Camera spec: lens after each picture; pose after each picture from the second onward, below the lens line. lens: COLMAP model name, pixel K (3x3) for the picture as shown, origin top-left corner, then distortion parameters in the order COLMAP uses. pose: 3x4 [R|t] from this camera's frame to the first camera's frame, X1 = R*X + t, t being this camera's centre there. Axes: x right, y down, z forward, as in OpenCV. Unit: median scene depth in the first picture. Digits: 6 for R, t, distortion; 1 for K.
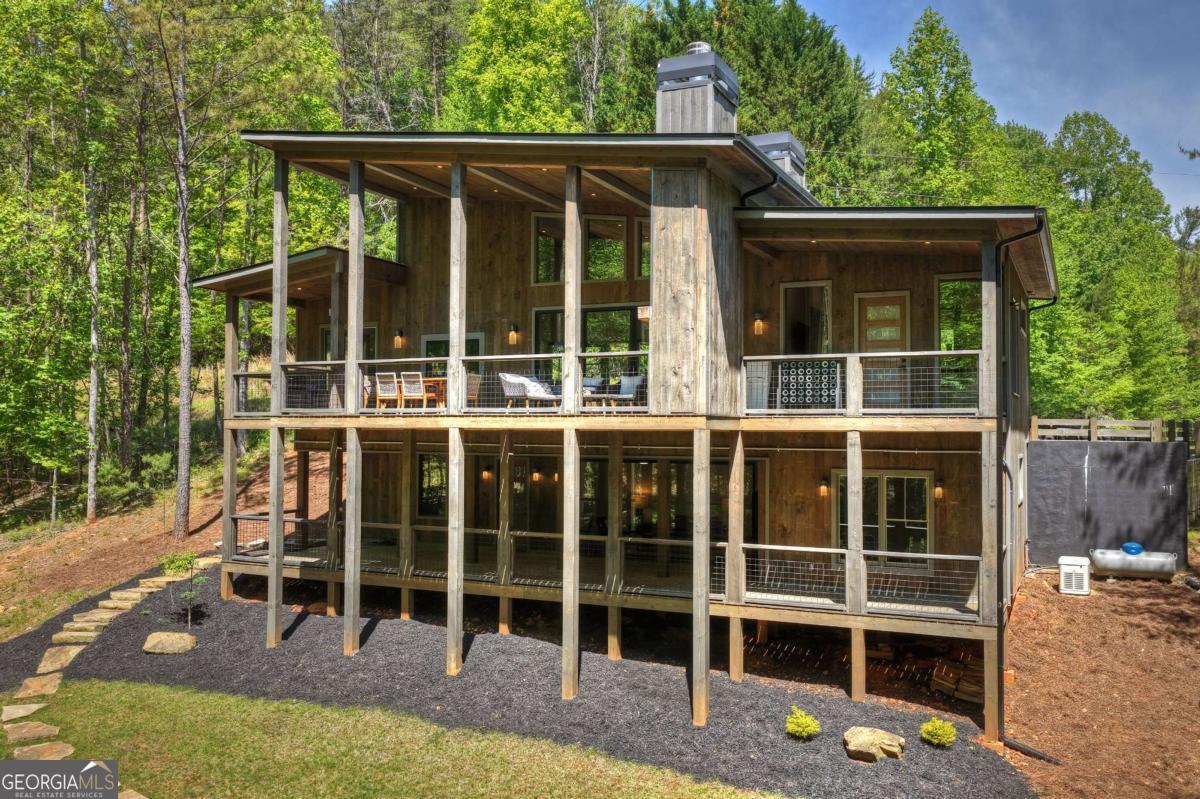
lens RADIAL K [[1012.5, 0, 600.0], [0, 1012.5, 399.5], [0, 0, 1]] dist [-0.005281, 0.013184]
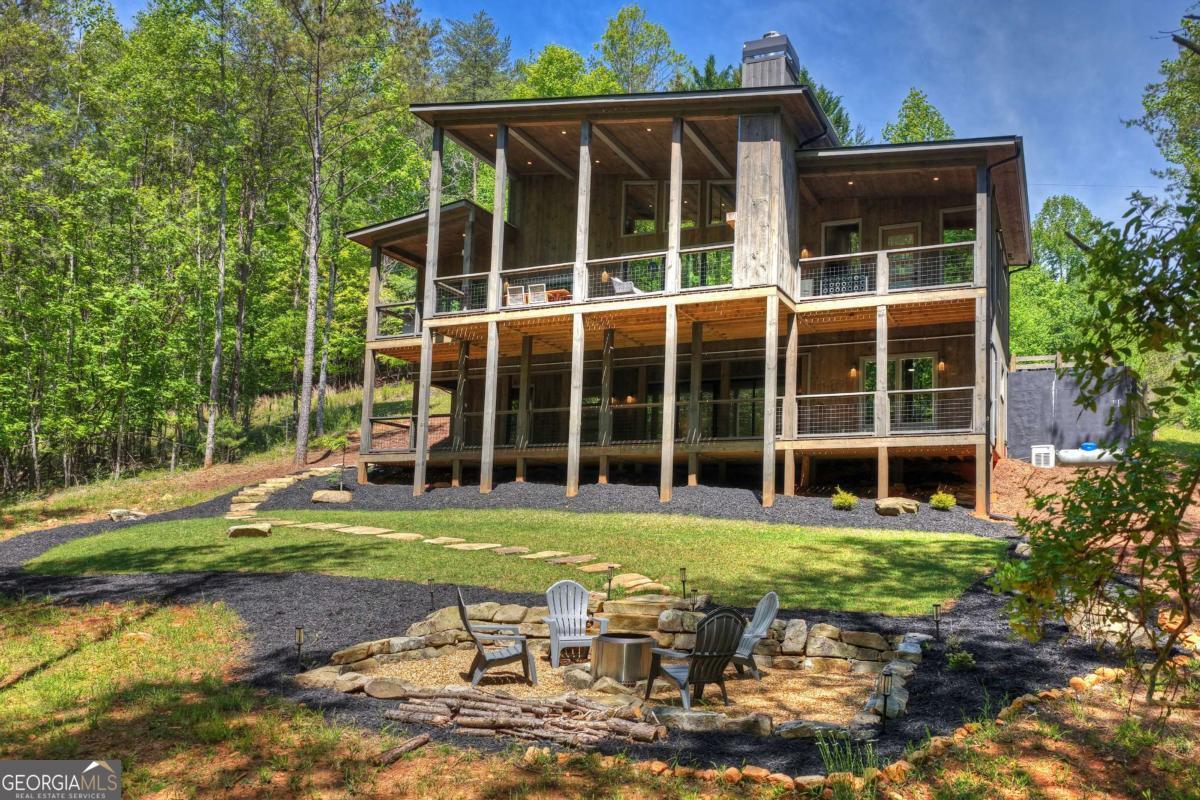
lens RADIAL K [[958.1, 0, 600.0], [0, 958.1, 400.0], [0, 0, 1]] dist [-0.002162, 0.000725]
pose [[0.999402, 0.034484, -0.002426, -0.117803], [-0.034569, 0.997220, -0.066010, 0.244017], [0.000143, 0.066055, 0.997816, -0.275161]]
